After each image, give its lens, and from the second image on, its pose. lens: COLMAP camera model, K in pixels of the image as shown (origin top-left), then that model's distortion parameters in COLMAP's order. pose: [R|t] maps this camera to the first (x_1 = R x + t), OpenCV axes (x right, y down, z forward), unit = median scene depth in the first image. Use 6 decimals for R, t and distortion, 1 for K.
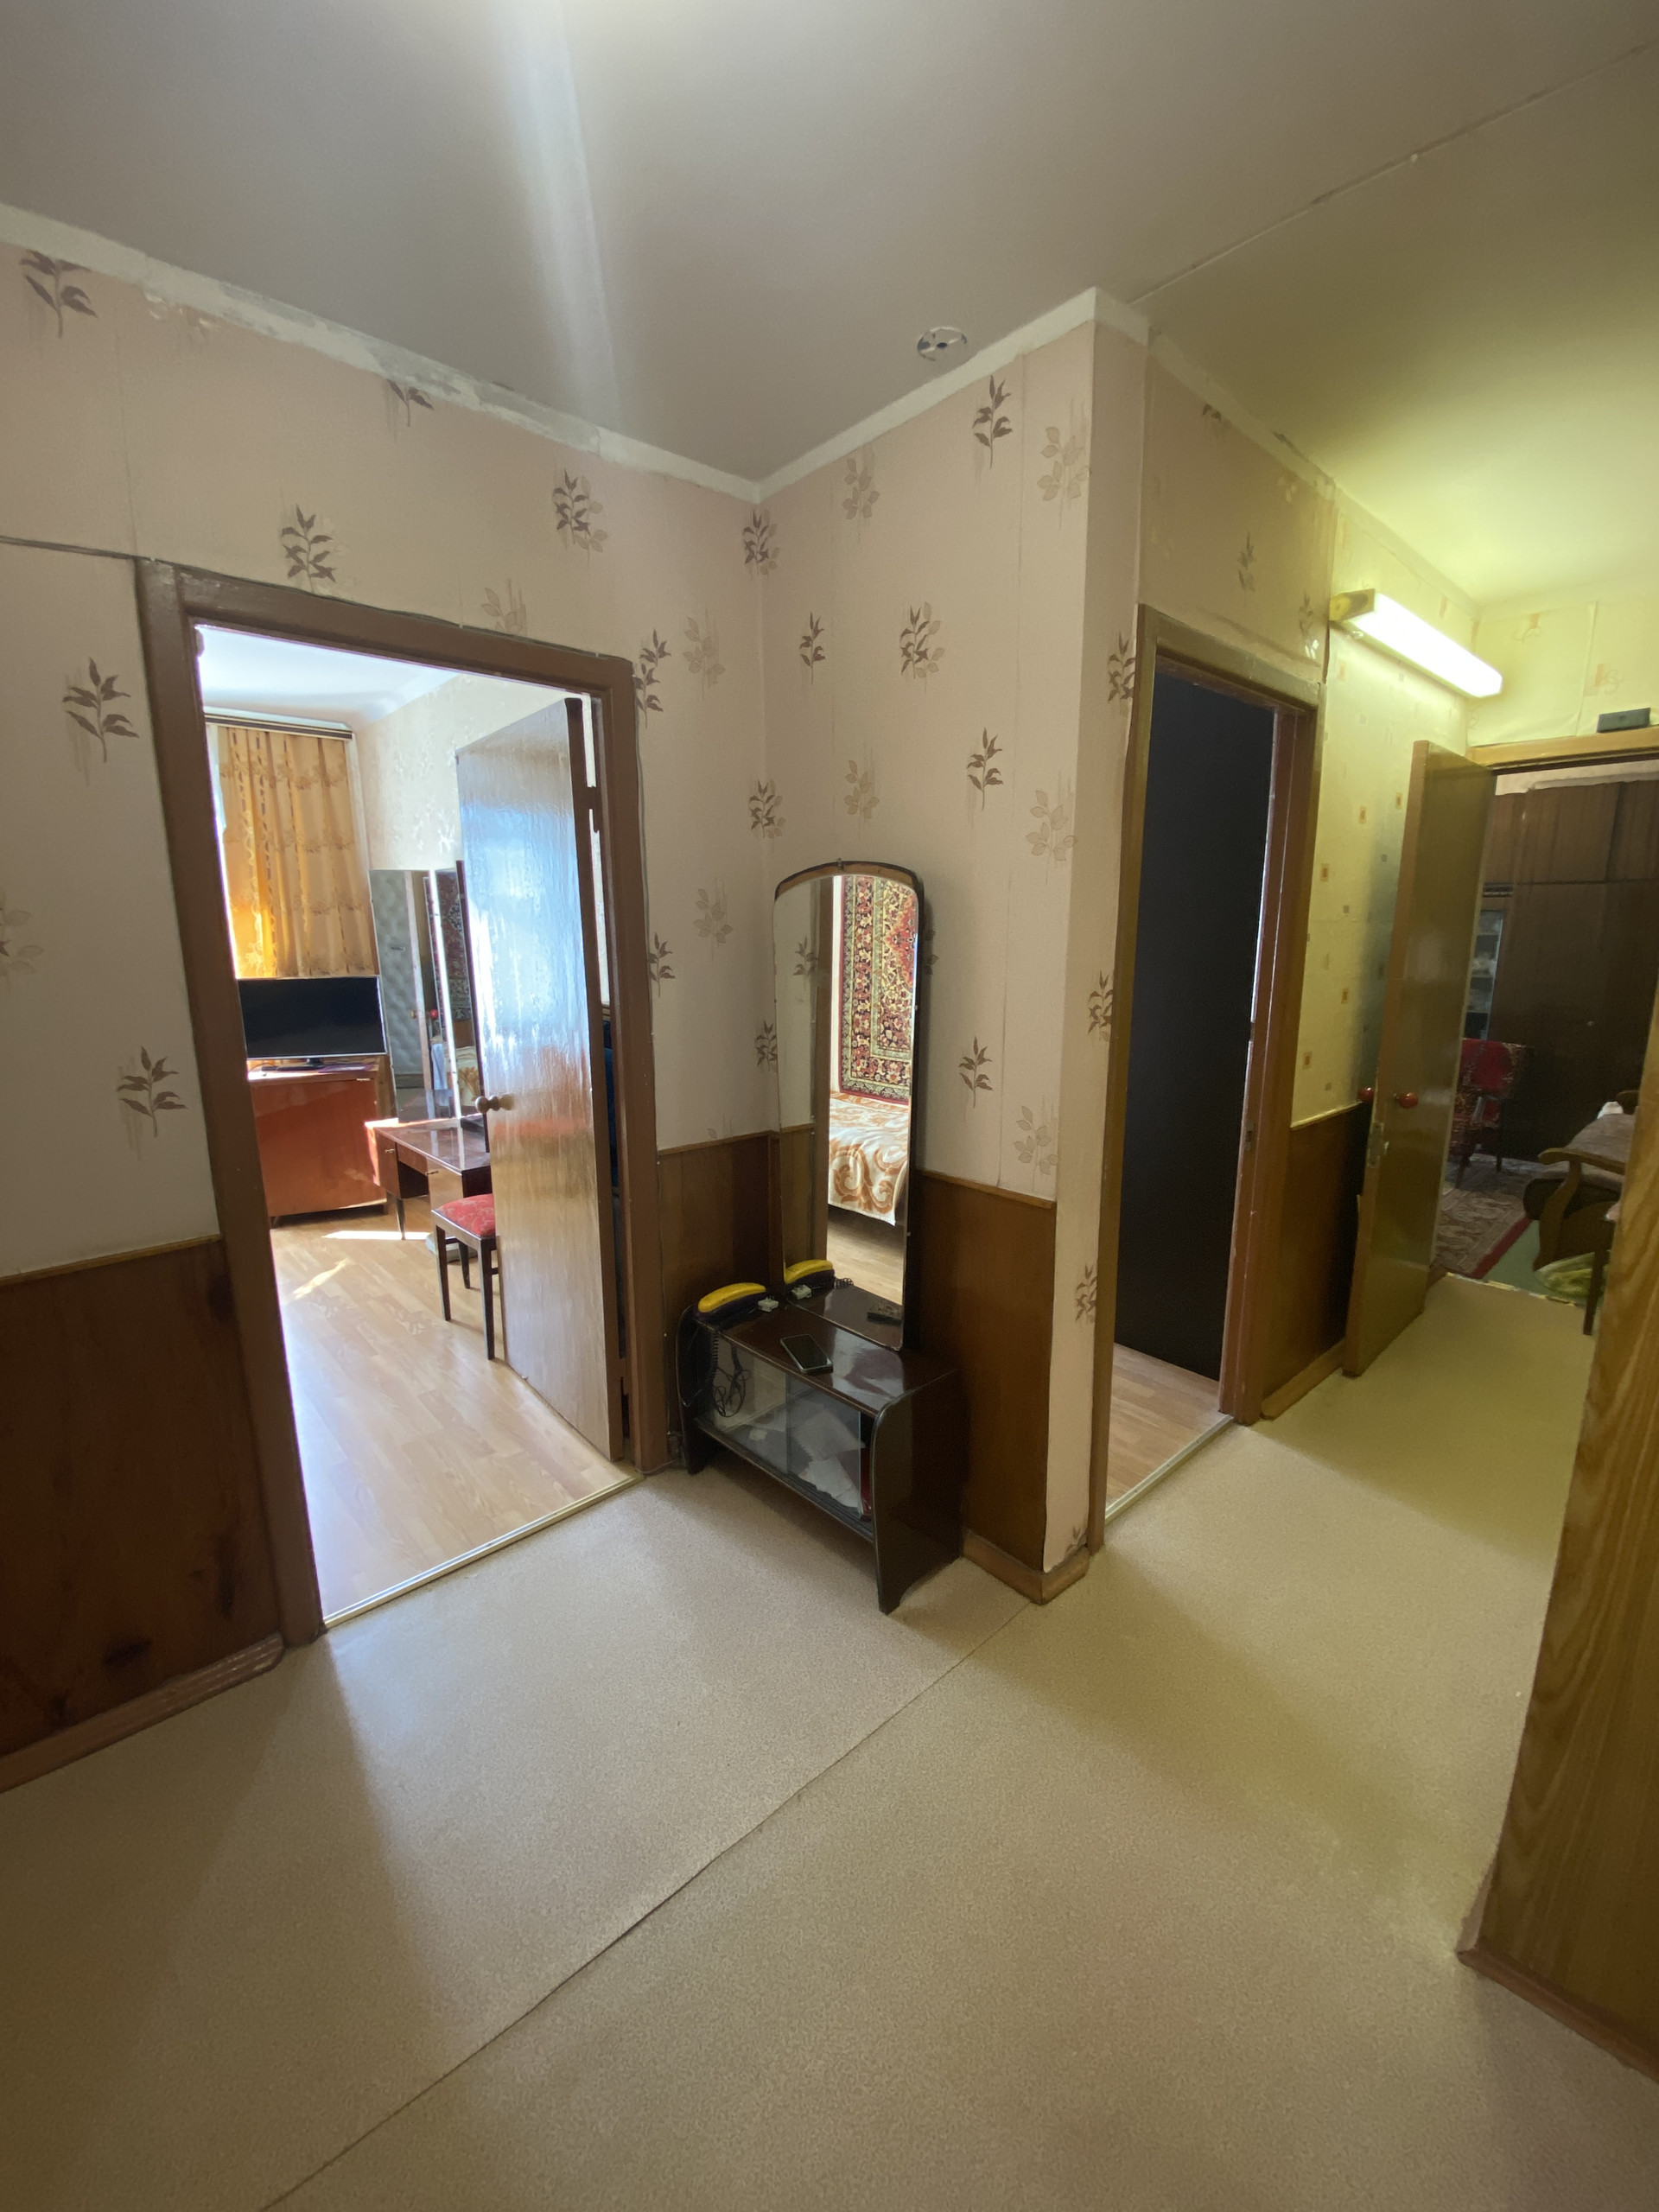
lens RADIAL K [[887.0, 0, 832.3], [0, 887.0, 1102.1], [0, 0, 1]] dist [-0.002103, -0.002526]
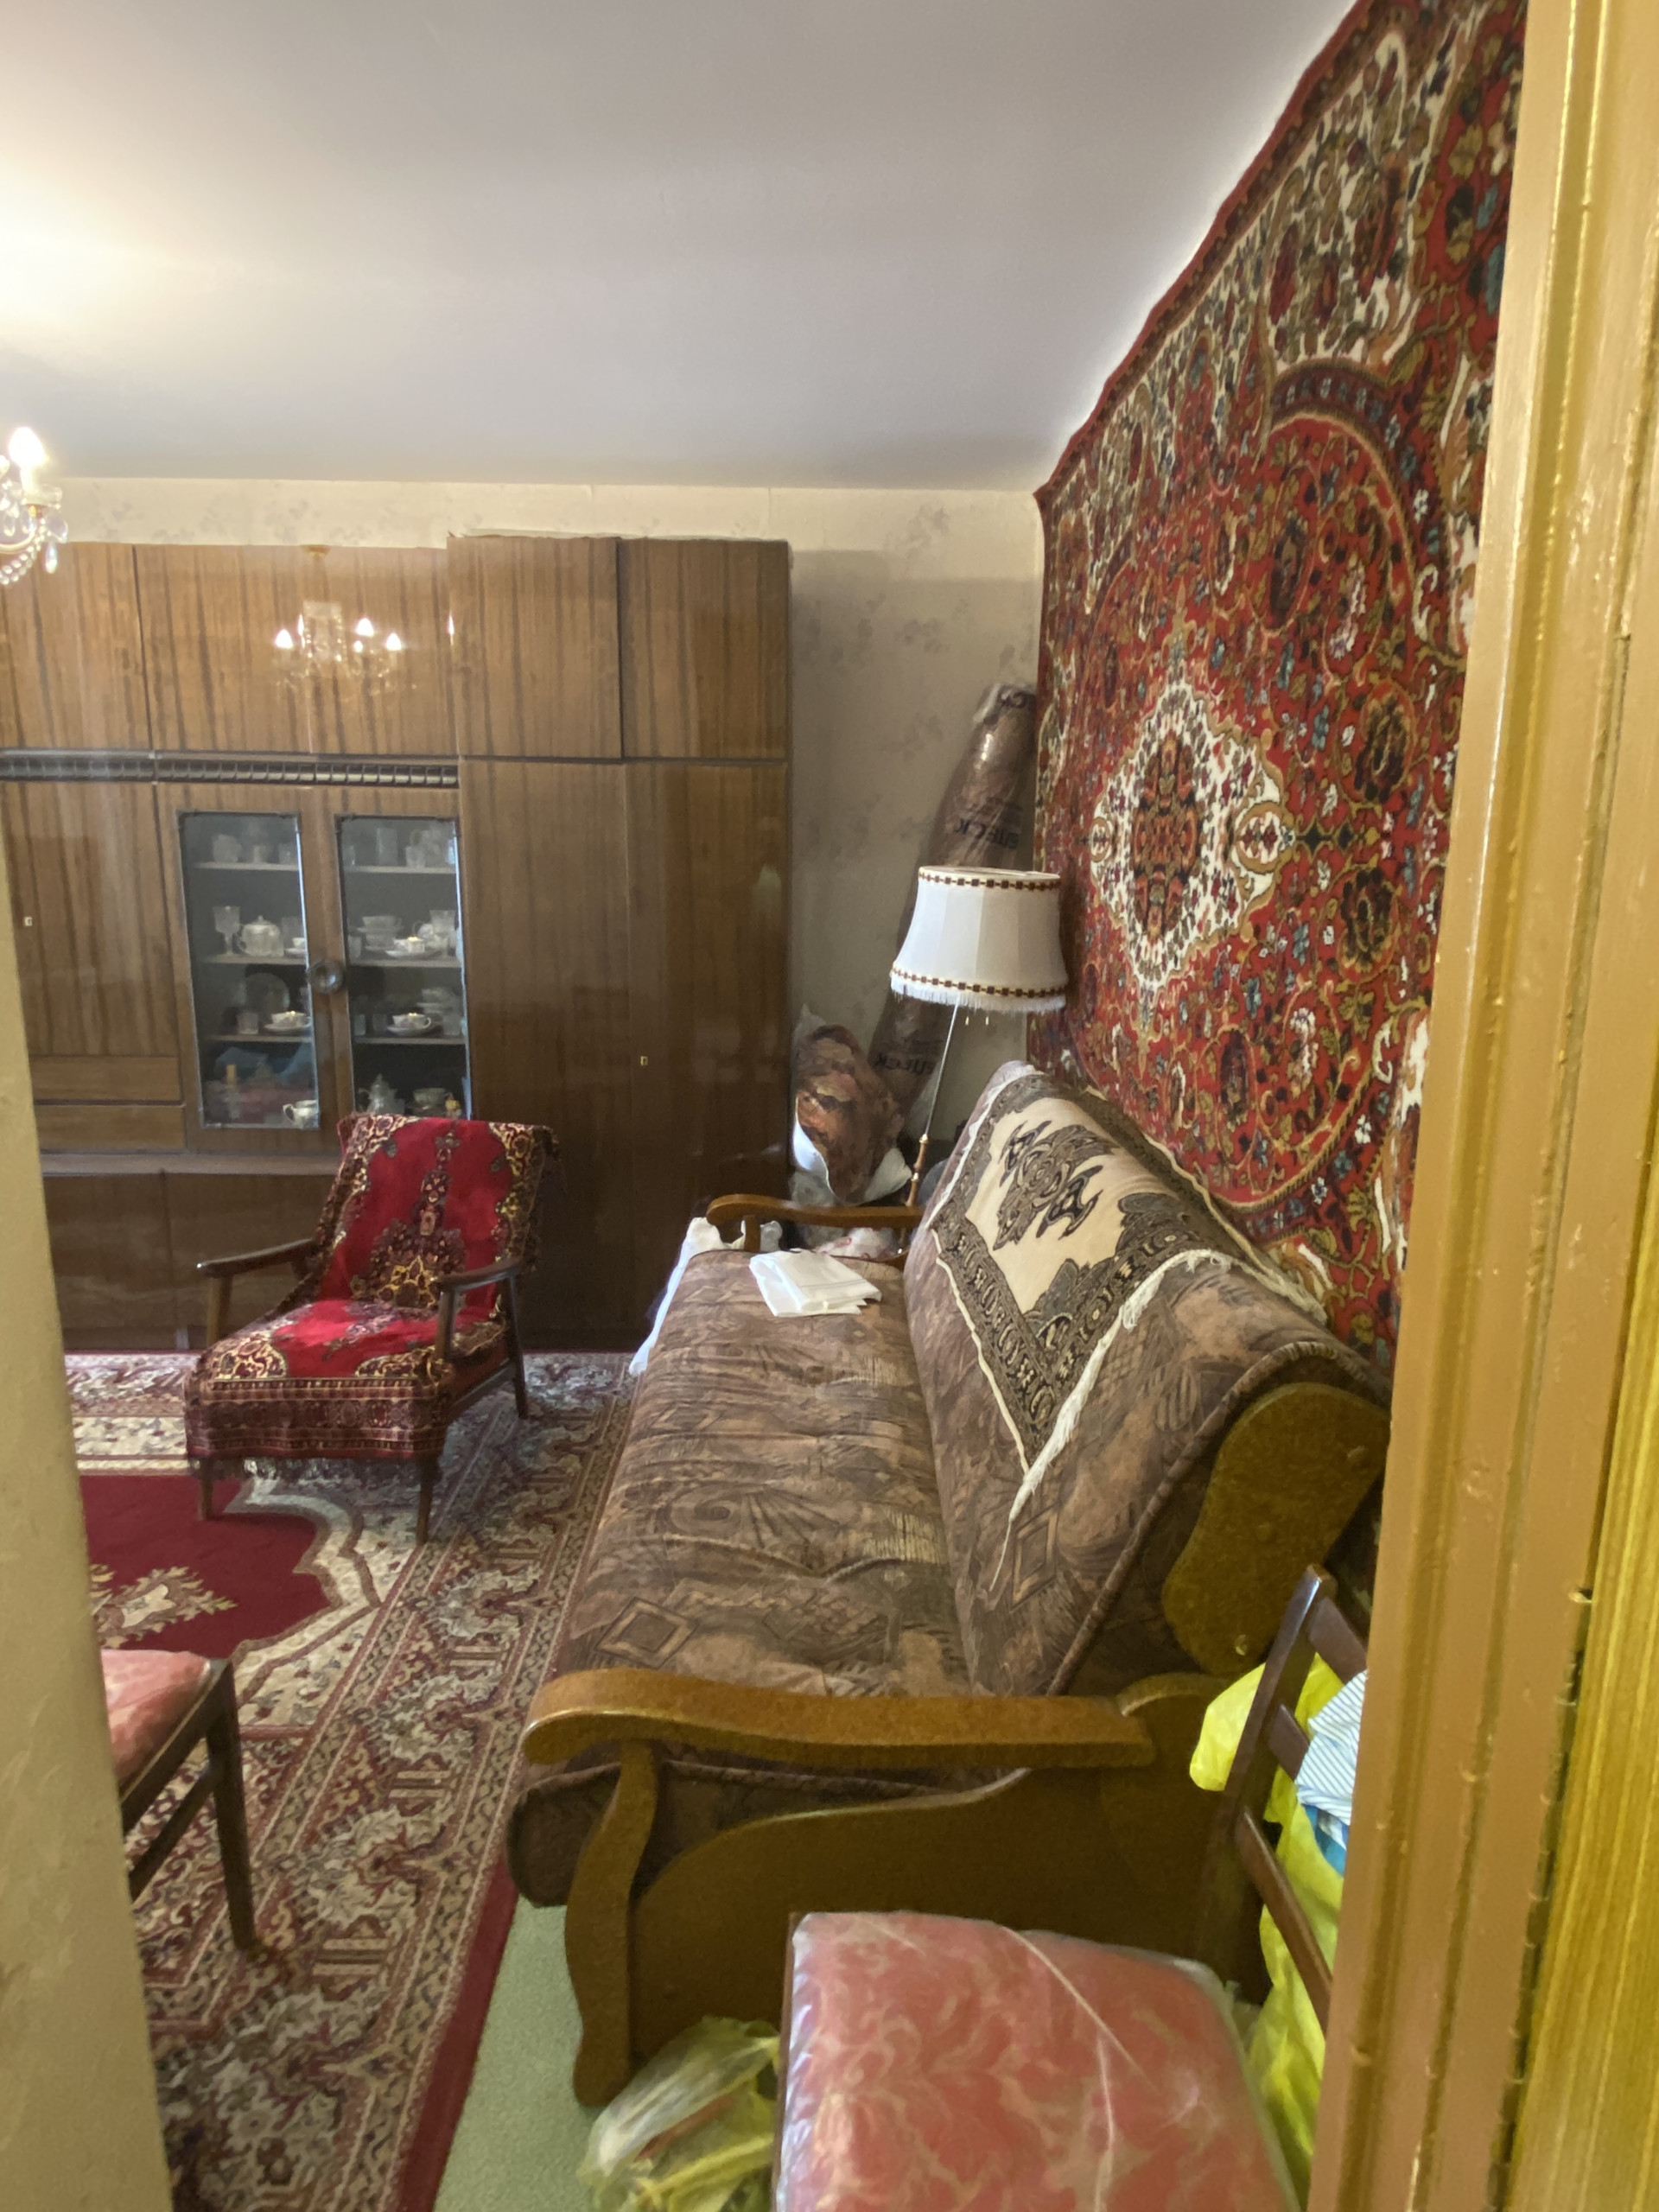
lens RADIAL K [[1218.4, 0, 839.0], [0, 1218.4, 1106.8], [0, 0, 1]] dist [0.014714, -0.020048]
pose [[0.663111, -0.144894, 0.734364, 1.065209], [0.136844, 0.988018, 0.071375, -0.232026], [-0.735906, 0.053164, 0.674993, 1.156848]]
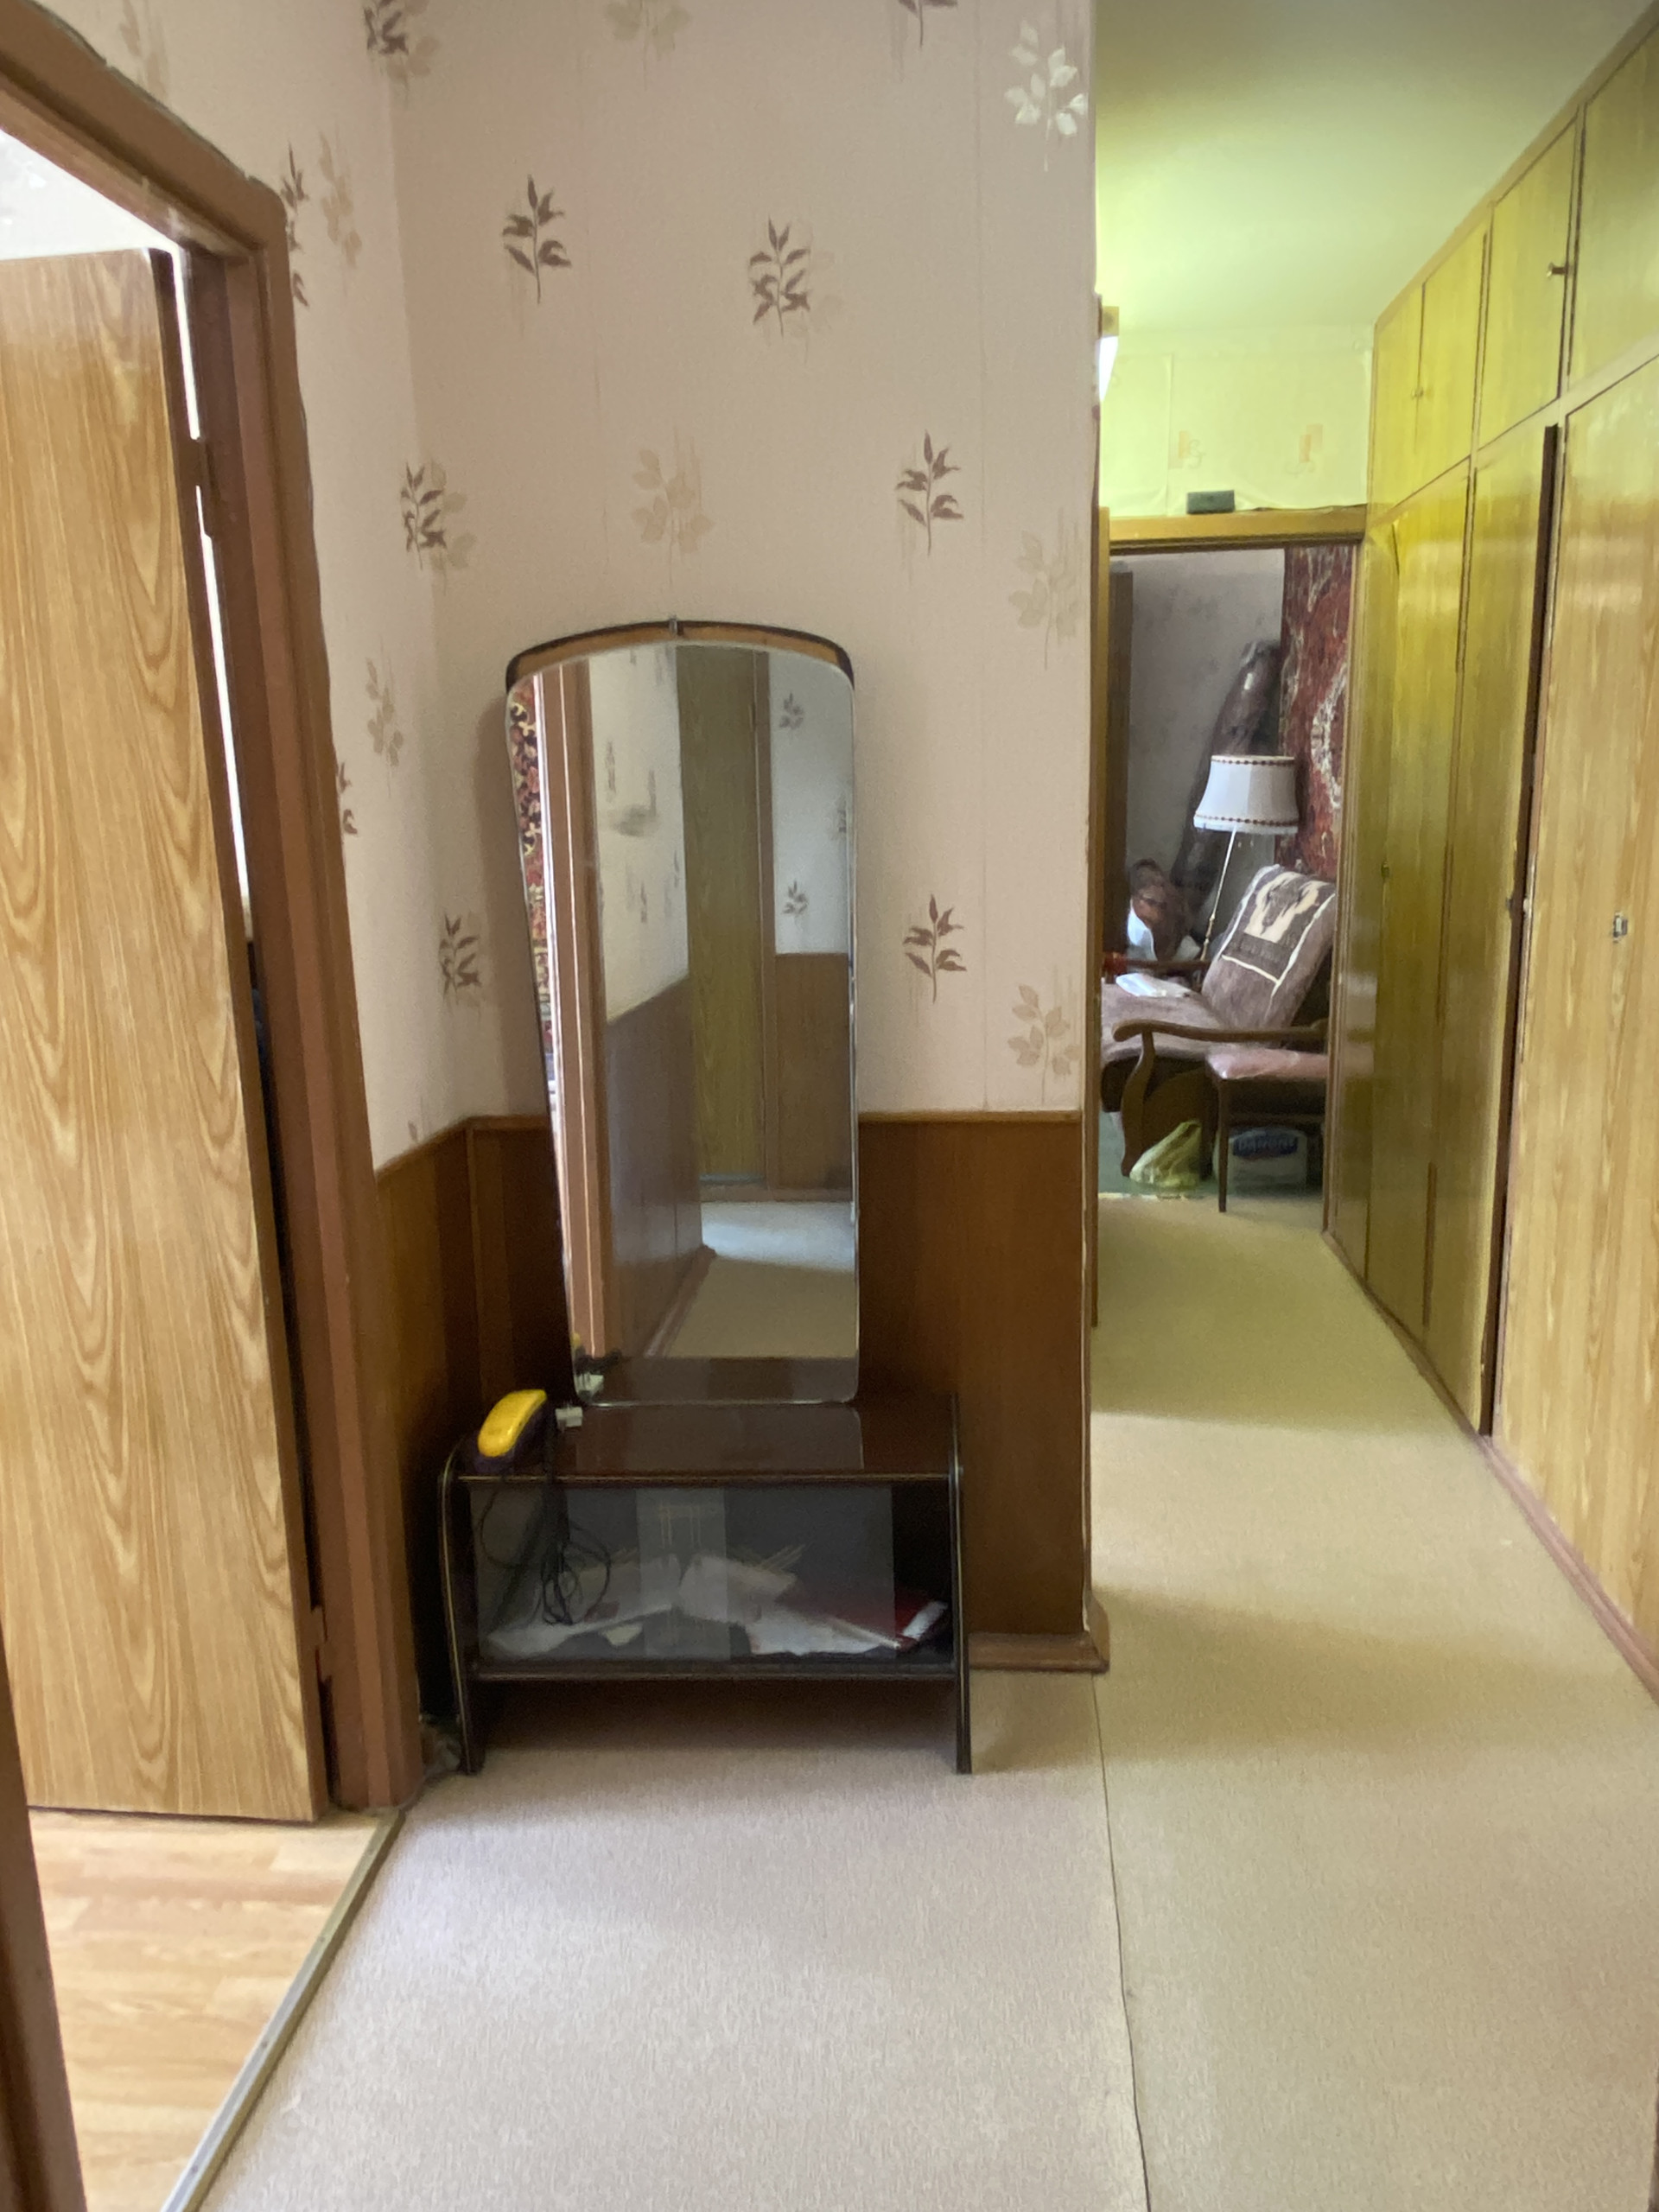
lens RADIAL K [[1575.3, 0, 842.3], [0, 1575.3, 1108.8], [0, 0, 1]] dist [0.022907, -0.019718]
pose [[0.738046, -0.155390, 0.656614, -0.594994], [0.150160, 0.986543, 0.064686, -0.001211], [-0.657830, 0.050855, 0.751448, 0.130548]]
